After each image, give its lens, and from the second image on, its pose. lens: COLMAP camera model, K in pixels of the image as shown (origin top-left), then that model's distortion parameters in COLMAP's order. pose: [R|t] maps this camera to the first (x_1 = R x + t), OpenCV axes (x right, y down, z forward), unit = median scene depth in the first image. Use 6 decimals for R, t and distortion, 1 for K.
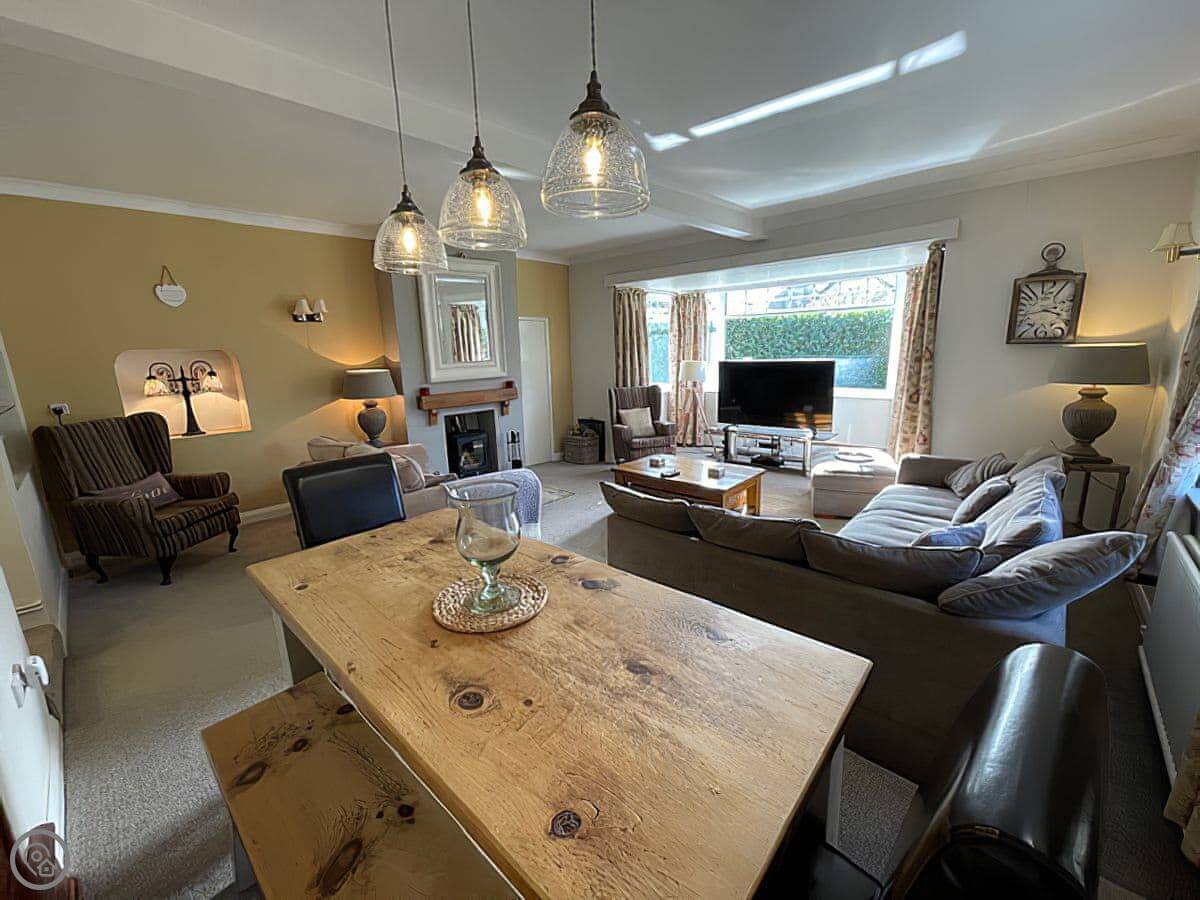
lens RADIAL K [[485.7, 0, 597.6], [0, 485.7, 449.0], [0, 0, 1]] dist [-0.002737, -0.000079]
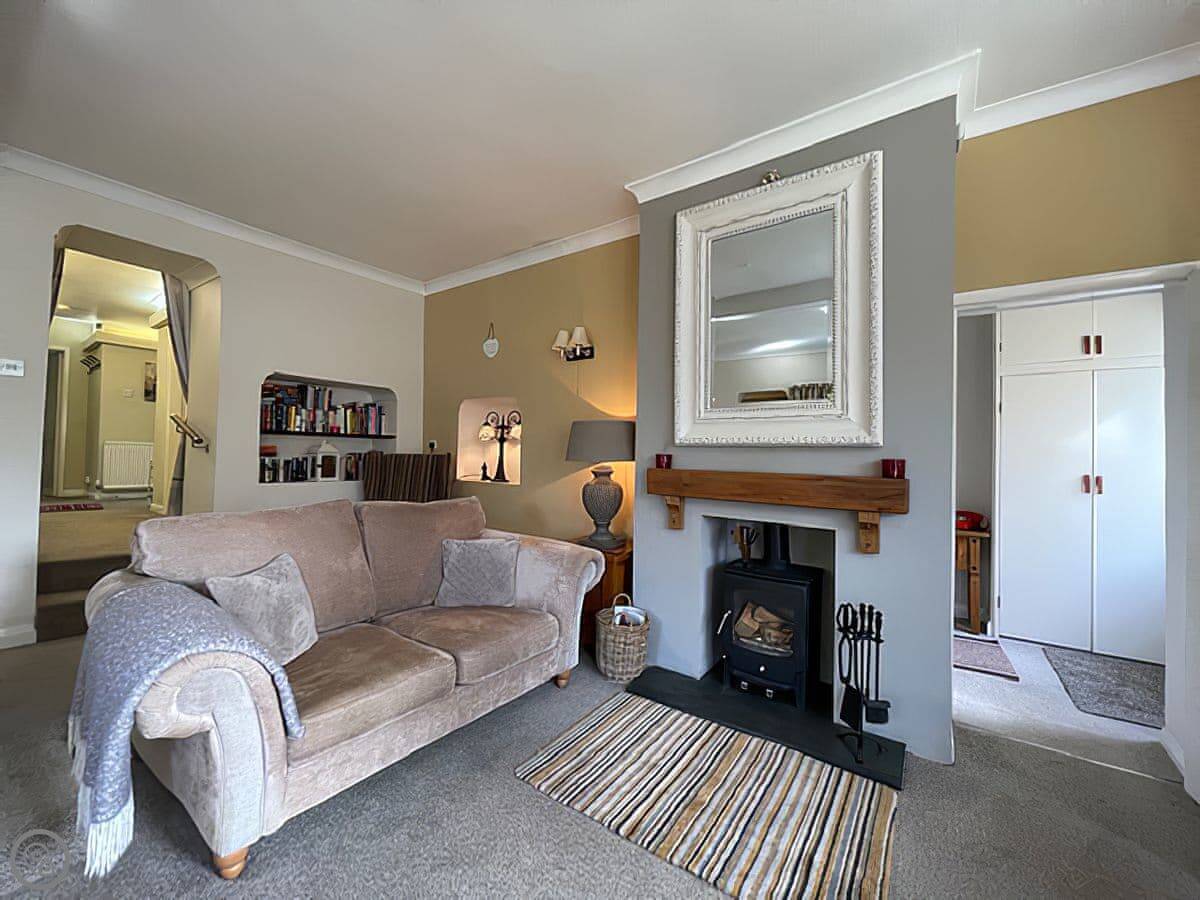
lens RADIAL K [[485.7, 0, 600.1], [0, 485.7, 440.4], [0, 0, 1]] dist [-0.002737, -0.000079]
pose [[0.120326, 0.005695, -0.992718, 0.175670], [-0.229673, 0.973013, -0.022256, -0.120739], [0.965801, 0.230679, 0.118387, 0.928571]]
